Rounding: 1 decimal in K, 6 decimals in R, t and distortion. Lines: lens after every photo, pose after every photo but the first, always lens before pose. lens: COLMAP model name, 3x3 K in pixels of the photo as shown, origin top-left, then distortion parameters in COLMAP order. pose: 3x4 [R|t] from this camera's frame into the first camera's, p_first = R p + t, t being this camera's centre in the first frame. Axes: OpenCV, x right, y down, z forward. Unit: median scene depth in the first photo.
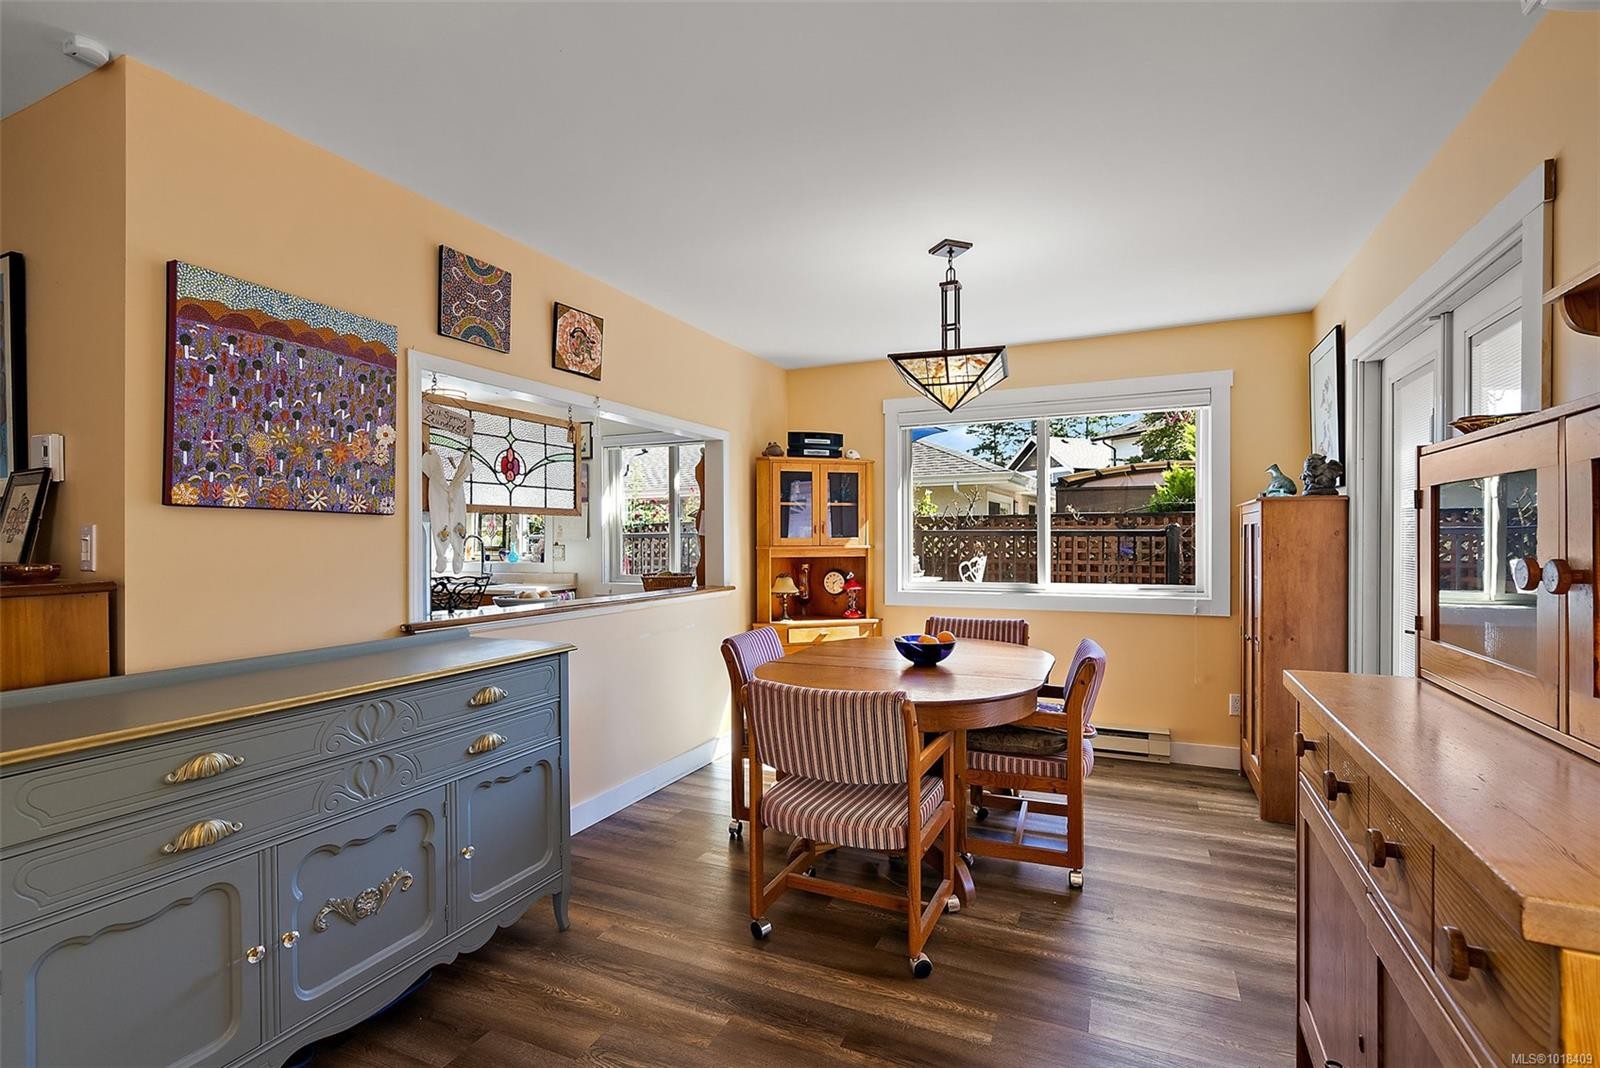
lens RADIAL K [[738.0, 0, 792.3], [0, 738.0, 535.3], [0, 0, 1]] dist [-0.002531, 0.001595]
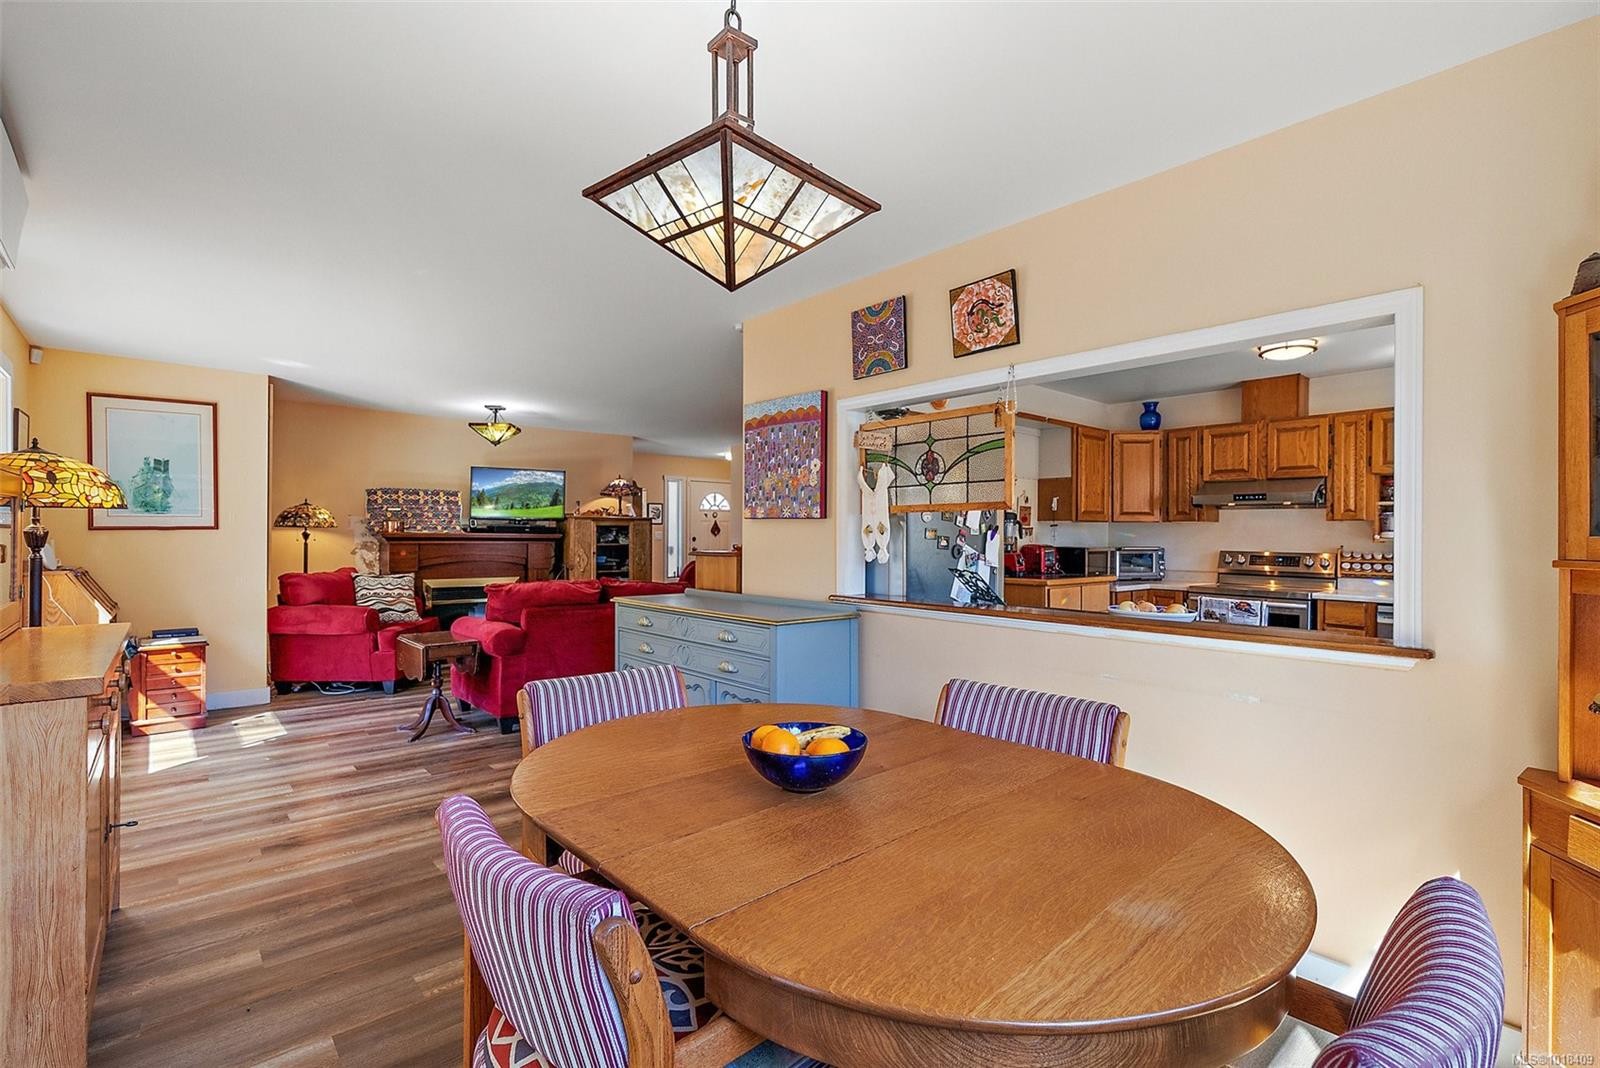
lens RADIAL K [[738.0, 0, 792.3], [0, 738.0, 535.3], [0, 0, 1]] dist [-0.002531, 0.001595]
pose [[-0.413437, 0.002194, -0.910530, 0.651710], [0.000805, 0.999998, 0.002044, 0.002566], [0.910532, 0.000112, -0.413438, 1.222269]]
